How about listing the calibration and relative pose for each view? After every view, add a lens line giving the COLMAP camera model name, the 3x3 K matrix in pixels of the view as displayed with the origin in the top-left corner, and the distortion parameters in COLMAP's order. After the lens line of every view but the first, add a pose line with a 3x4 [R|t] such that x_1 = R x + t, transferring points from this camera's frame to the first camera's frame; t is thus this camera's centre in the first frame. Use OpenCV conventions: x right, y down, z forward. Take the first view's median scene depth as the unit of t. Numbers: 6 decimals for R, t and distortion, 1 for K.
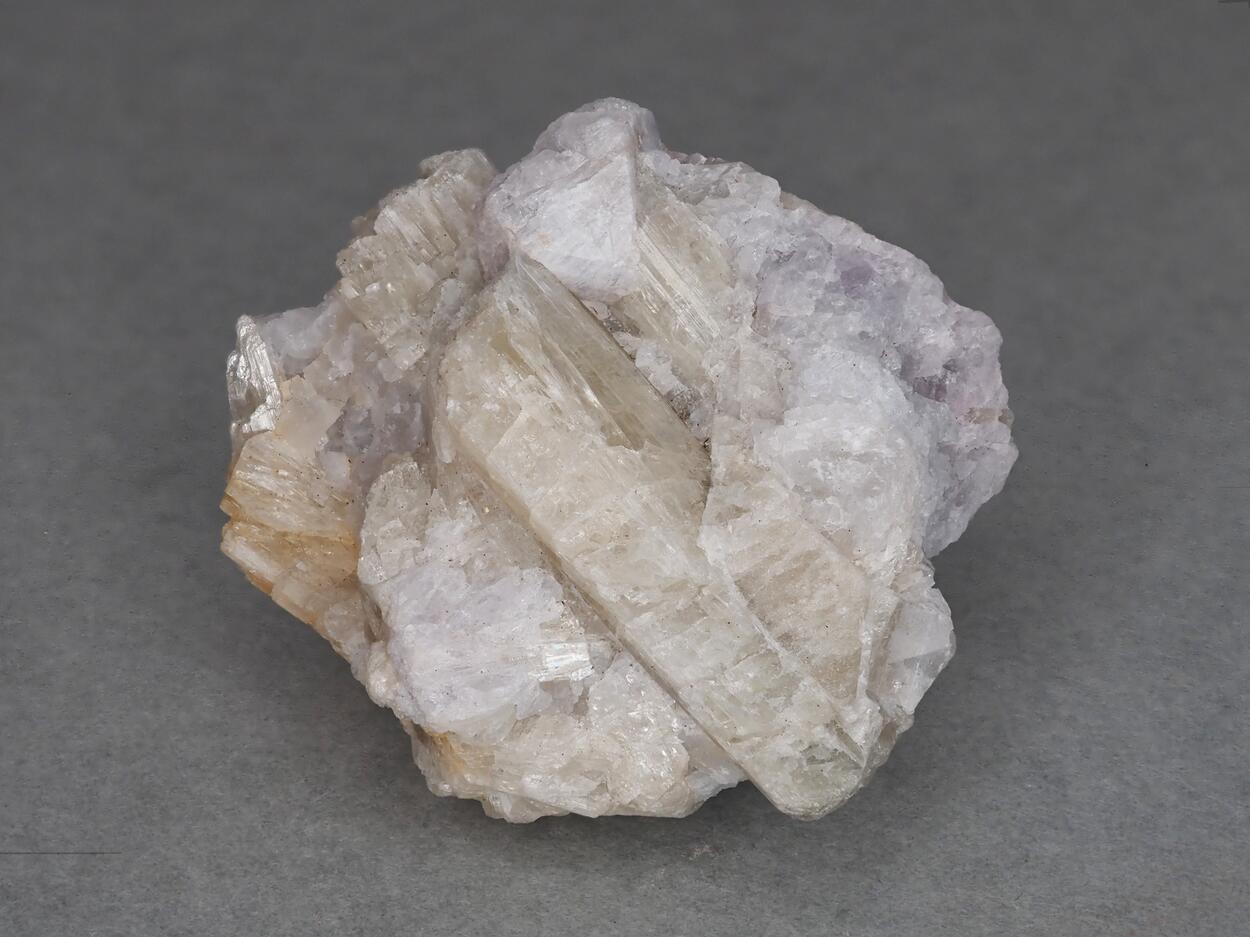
lens RADIAL K [[3131.2, 0, 591.7], [0, 3131.2, 467.1], [0, 0, 1]] dist [0.086279, 0.173326]
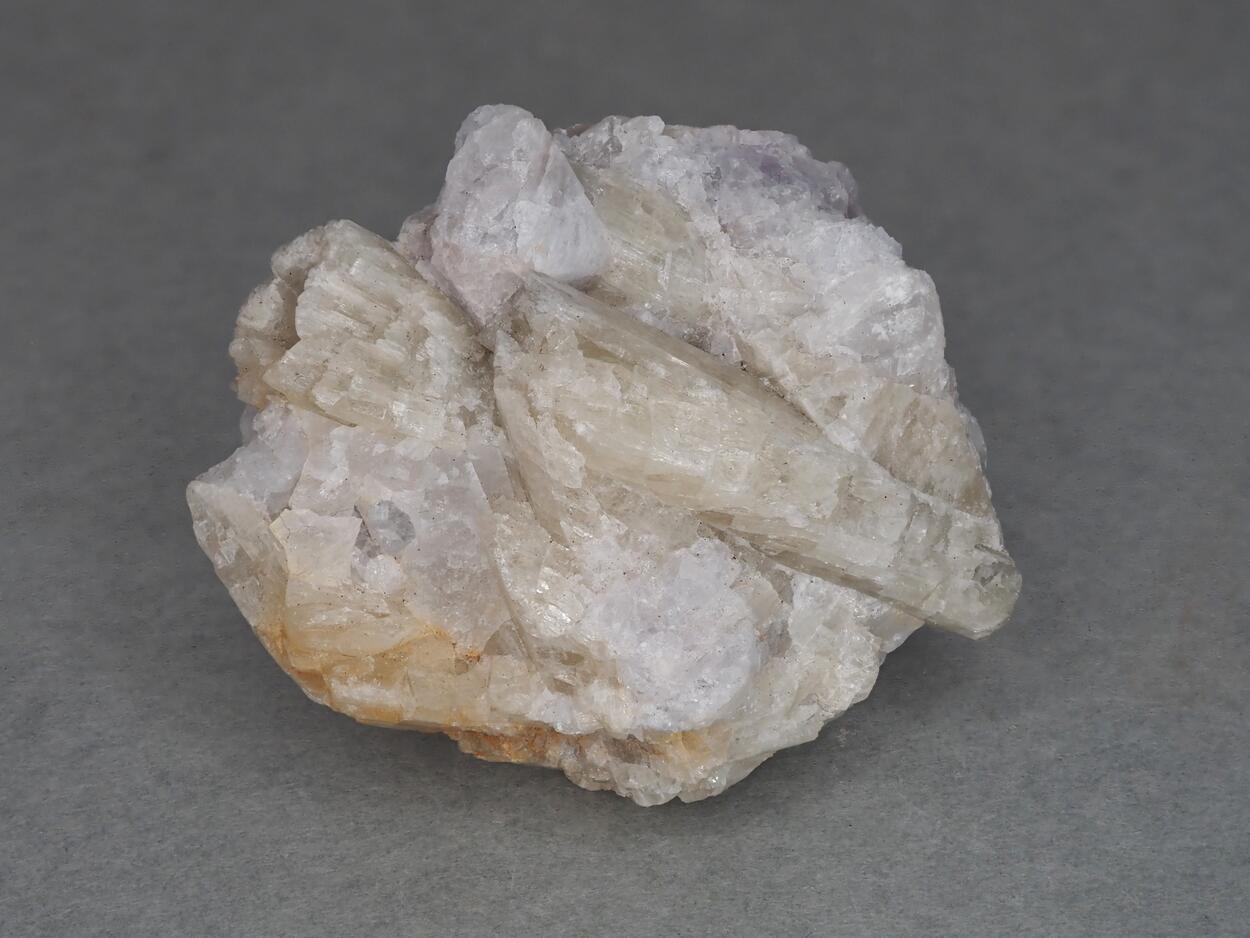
lens RADIAL K [[3131.2, 0, 591.7], [0, 3131.2, 467.6], [0, 0, 1]] dist [0.086279, 0.173326]
pose [[0.743556, -0.428039, 0.513719, -0.555377], [0.430813, 0.894222, 0.121522, -0.127016], [-0.511395, 0.130958, 0.849309, 0.155610]]
